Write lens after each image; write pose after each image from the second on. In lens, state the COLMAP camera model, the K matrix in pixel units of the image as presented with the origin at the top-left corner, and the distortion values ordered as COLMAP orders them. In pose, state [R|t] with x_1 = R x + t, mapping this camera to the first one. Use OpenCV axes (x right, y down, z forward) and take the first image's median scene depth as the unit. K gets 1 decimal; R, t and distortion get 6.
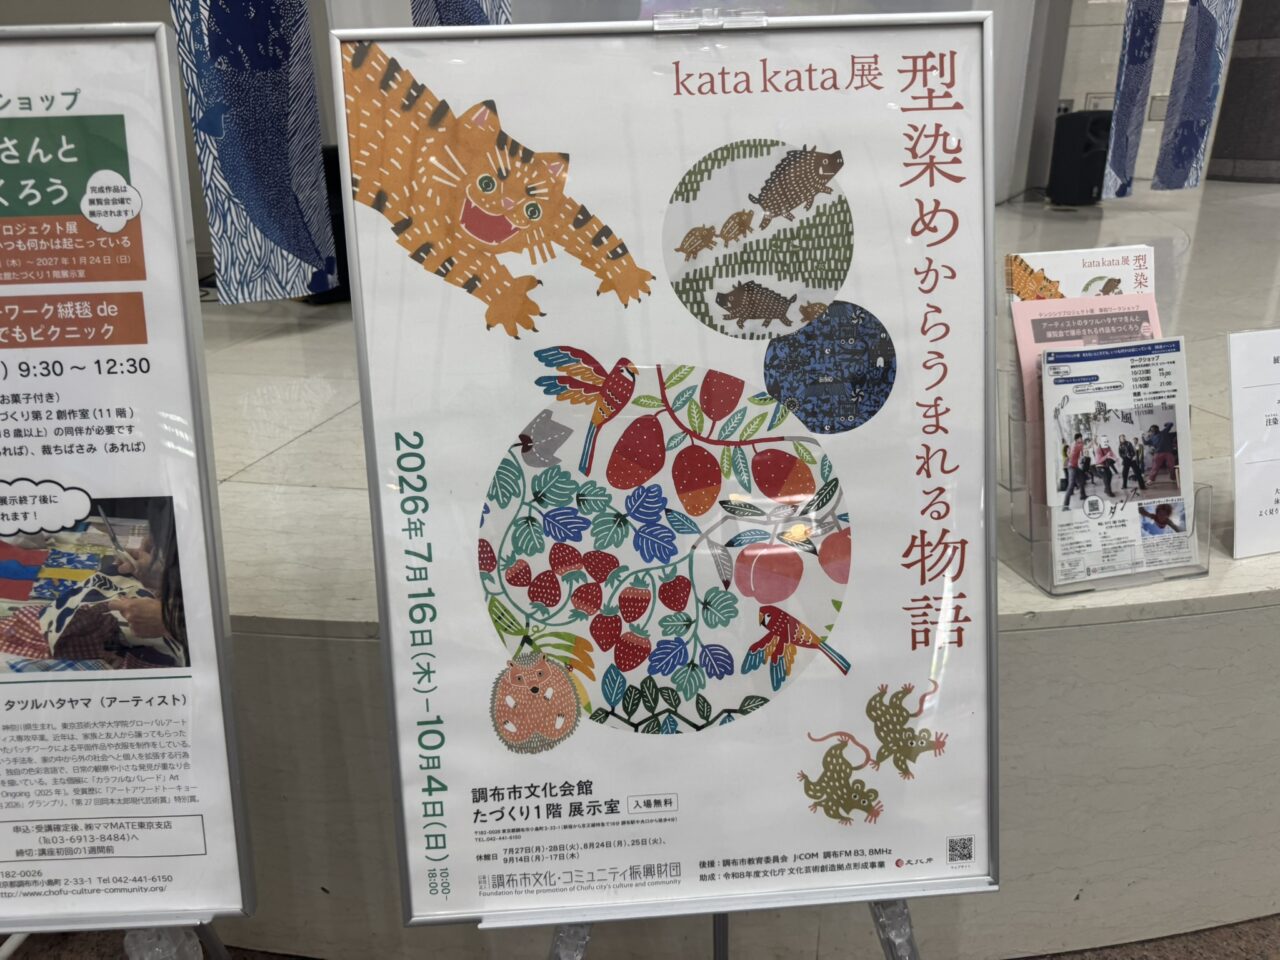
lens RADIAL K [[901.6, 0, 640.0], [0, 901.6, 480.0], [0, 0, 1]] dist [0.085995, -0.113052]
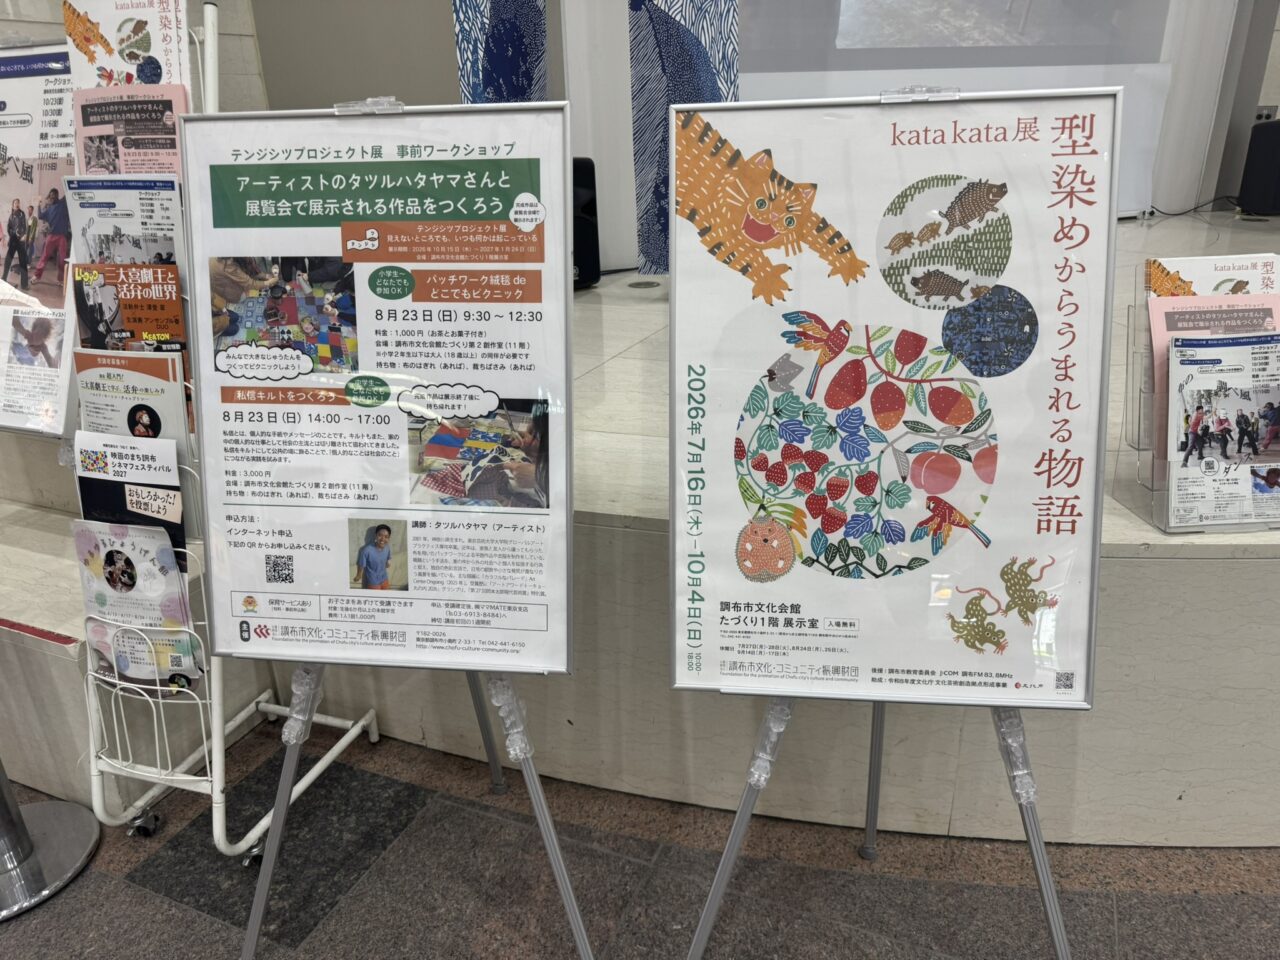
lens RADIAL K [[878.0, 0, 640.0], [0, 878.0, 480.0], [0, 0, 1]] dist [0.100231, -0.084116]
pose [[0.985272, 0.062212, -0.159277, -0.096680], [-0.062517, 0.998039, 0.003097, 0.141429], [0.159157, 0.006906, 0.987229, -0.483981]]
